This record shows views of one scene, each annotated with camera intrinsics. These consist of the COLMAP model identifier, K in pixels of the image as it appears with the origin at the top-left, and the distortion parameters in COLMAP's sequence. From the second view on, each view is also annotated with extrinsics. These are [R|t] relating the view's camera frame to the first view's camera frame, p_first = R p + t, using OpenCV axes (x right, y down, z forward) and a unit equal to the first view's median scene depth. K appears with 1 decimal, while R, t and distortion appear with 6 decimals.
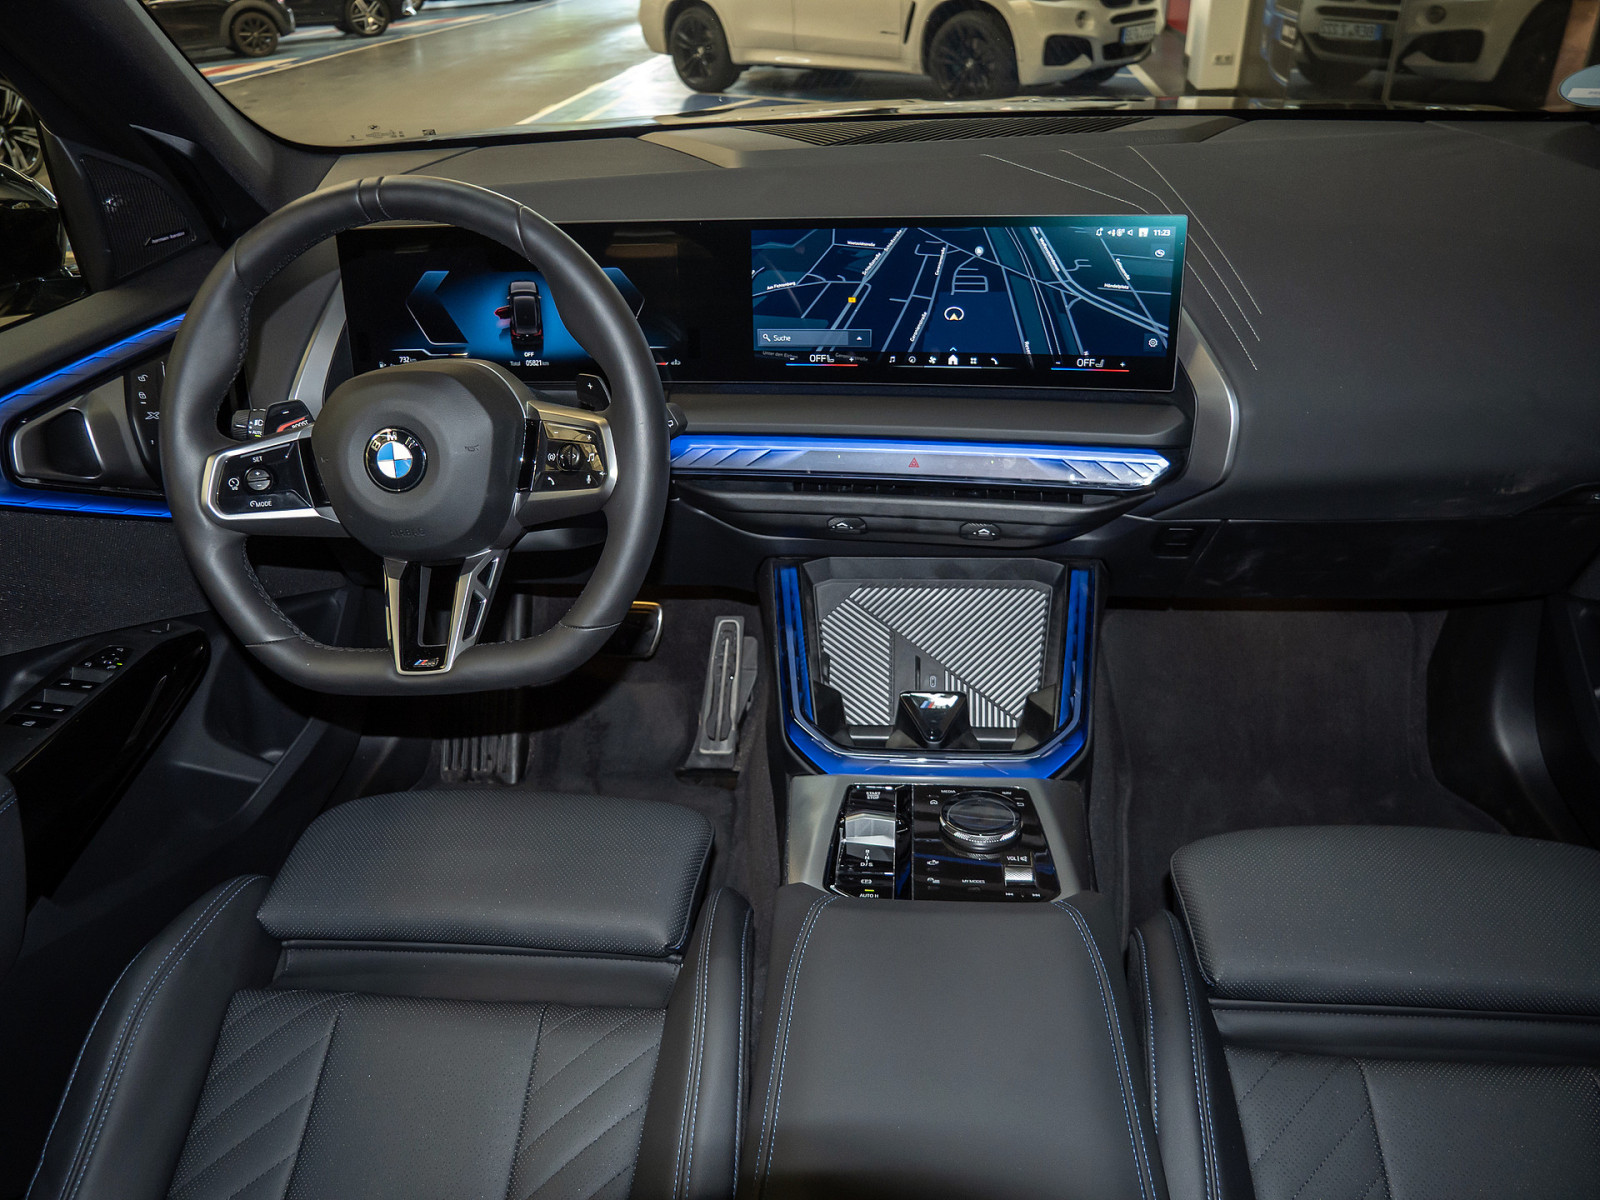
lens RADIAL K [[1138.9, 0, 800.0], [0, 1138.9, 600.0], [0, 0, 1]] dist [-0.054381, 0.002415]
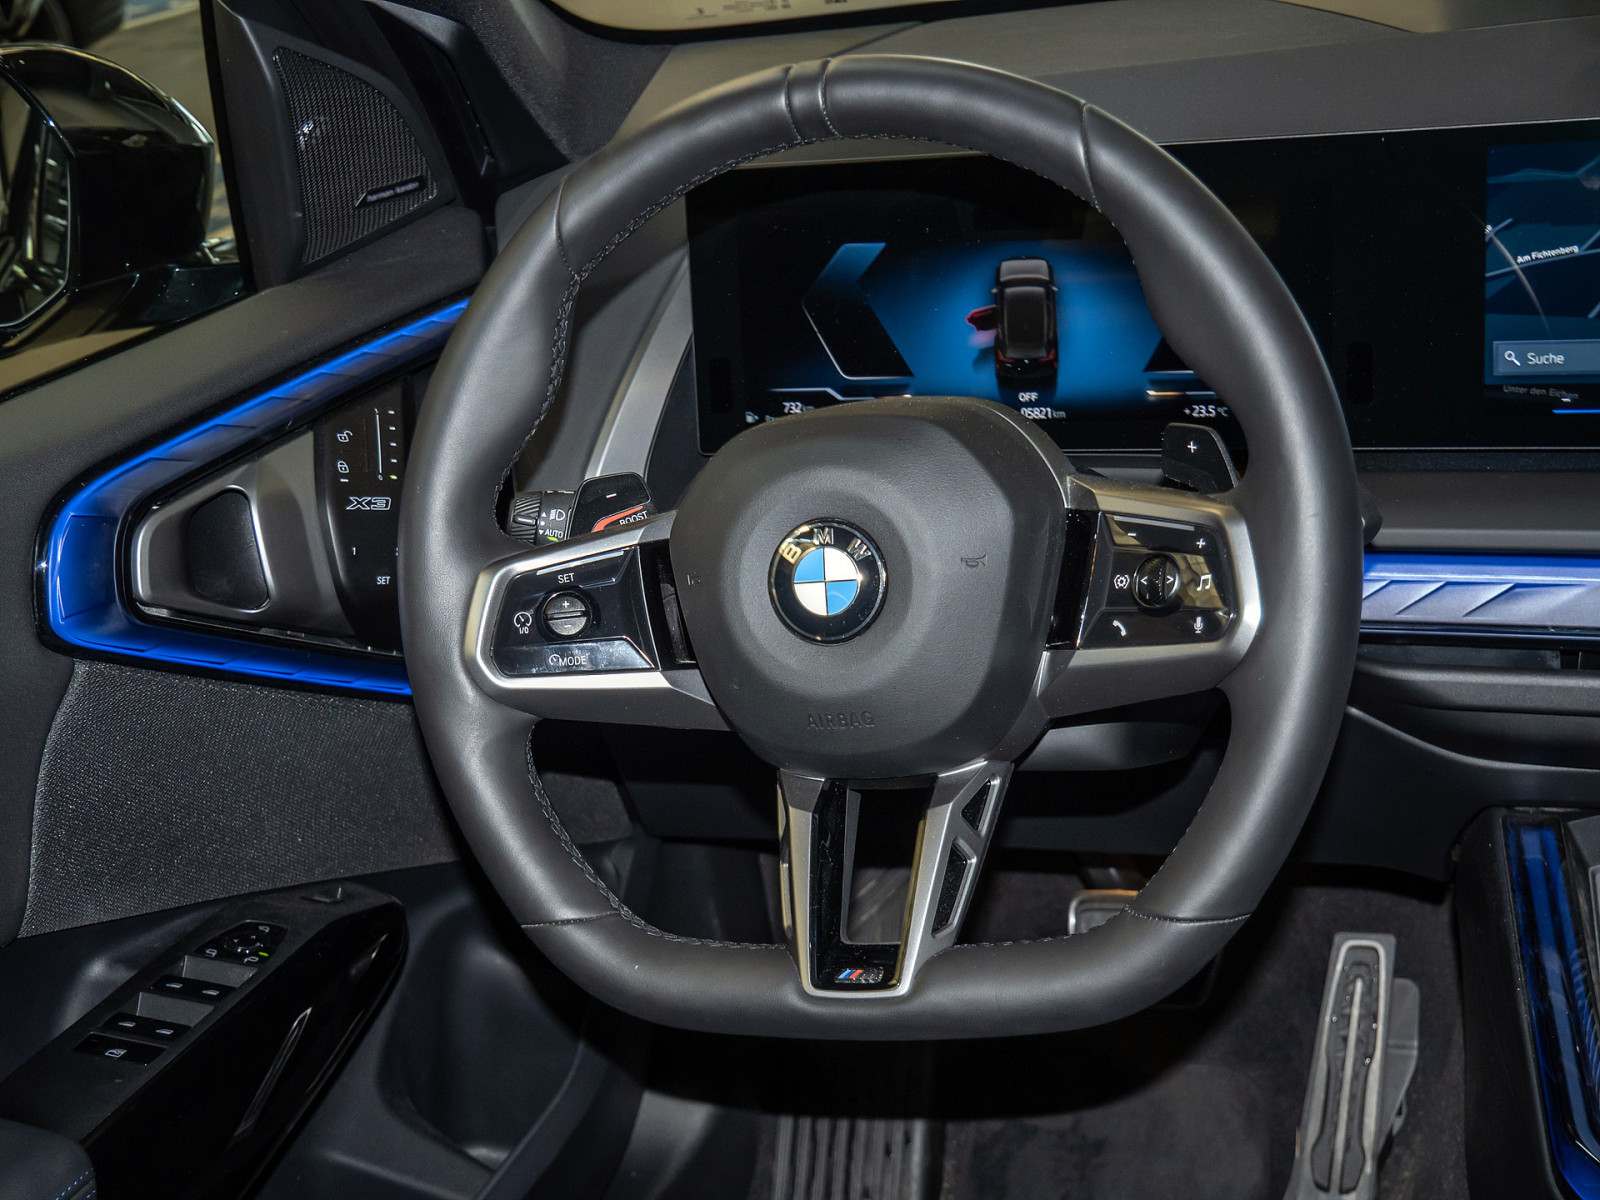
lens RADIAL K [[2255.0, 0, 800.0], [0, 2255.0, 600.0], [0, 0, 1]] dist [-0.008231, -0.044369]
pose [[0.966871, 0.012017, -0.254981, -0.090428], [-0.047280, 0.990038, -0.132623, 0.021778], [0.250847, 0.140285, 0.957808, -0.008062]]
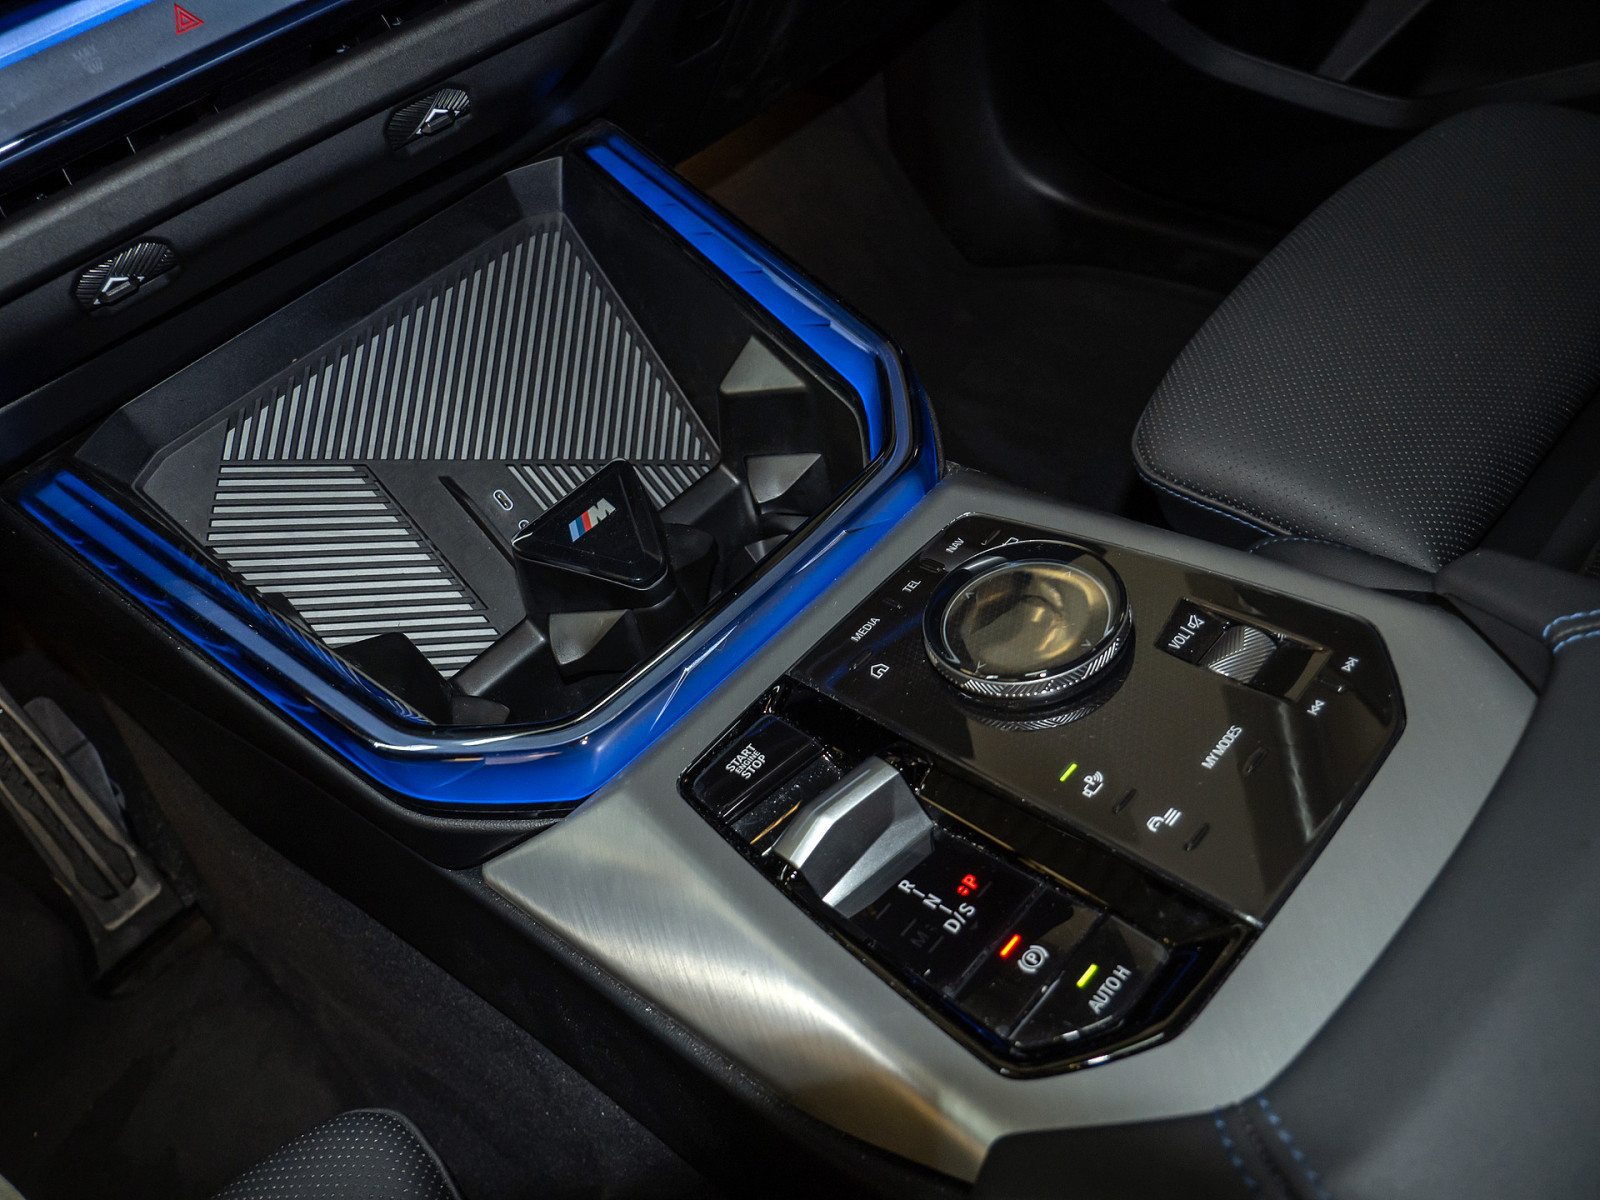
lens RADIAL K [[1138.9, 0, 800.0], [0, 1138.9, 600.0], [0, 0, 1]] dist [-0.054381, 0.002415]
pose [[0.615785, -0.623032, 0.482328, -0.078213], [0.518612, 0.781351, 0.347178, 0.005991], [-0.593170, 0.036355, 0.804256, 0.710248]]
